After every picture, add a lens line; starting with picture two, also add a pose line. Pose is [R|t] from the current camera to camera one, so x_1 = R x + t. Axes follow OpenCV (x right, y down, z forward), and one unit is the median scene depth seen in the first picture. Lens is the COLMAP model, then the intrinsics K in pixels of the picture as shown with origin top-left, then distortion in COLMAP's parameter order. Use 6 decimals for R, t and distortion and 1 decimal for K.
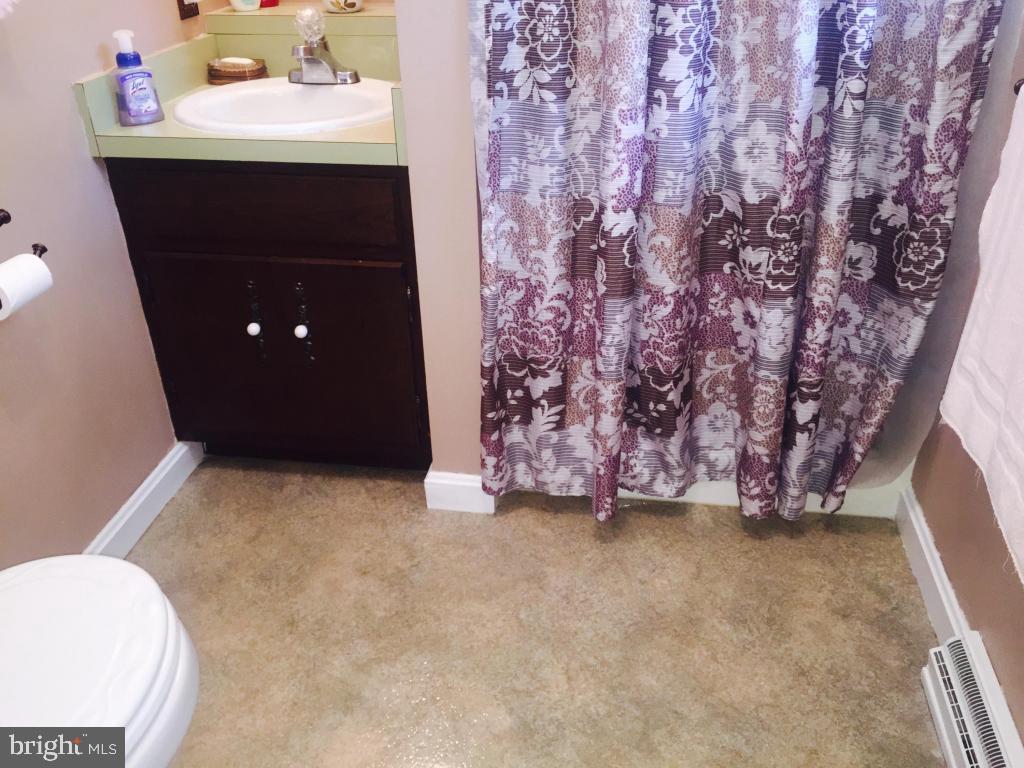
lens RADIAL K [[878.7, 0, 507.3], [0, 878.7, 389.0], [0, 0, 1]] dist [0.067382, -0.078402]
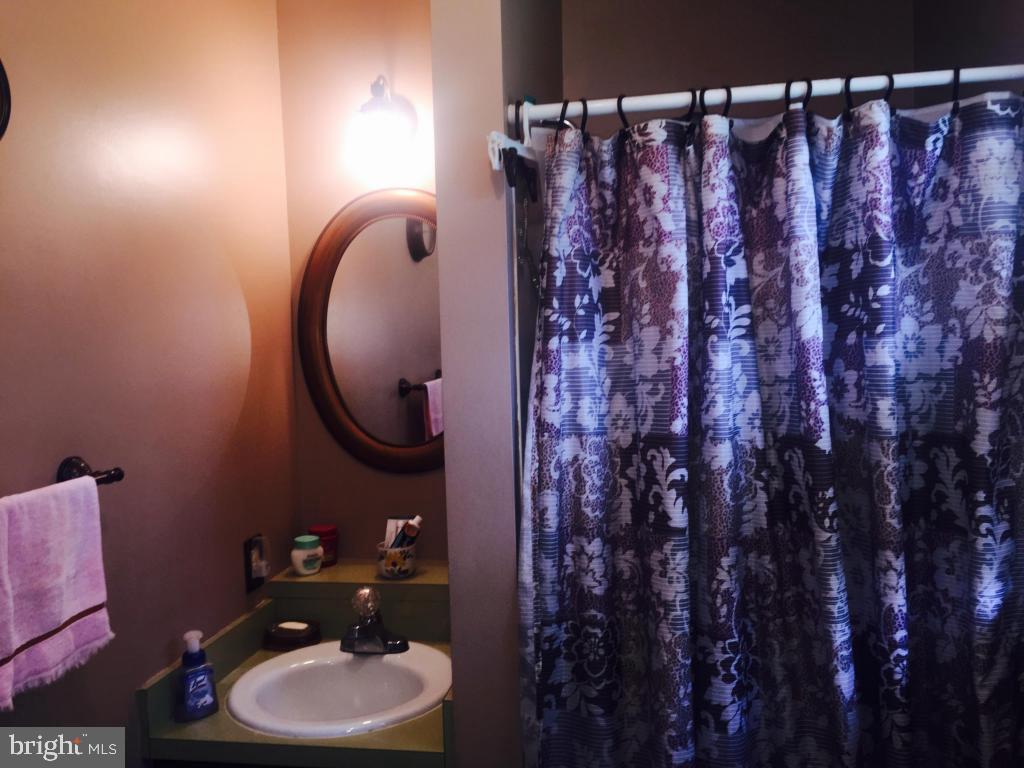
lens RADIAL K [[878.7, 0, 511.1], [0, 878.7, 386.7], [0, 0, 1]] dist [0.067382, -0.078402]
pose [[0.999716, -0.009646, -0.021805, -0.026167], [-0.000522, 0.905440, -0.424475, -0.239244], [0.023837, 0.424365, 0.905177, -0.088076]]
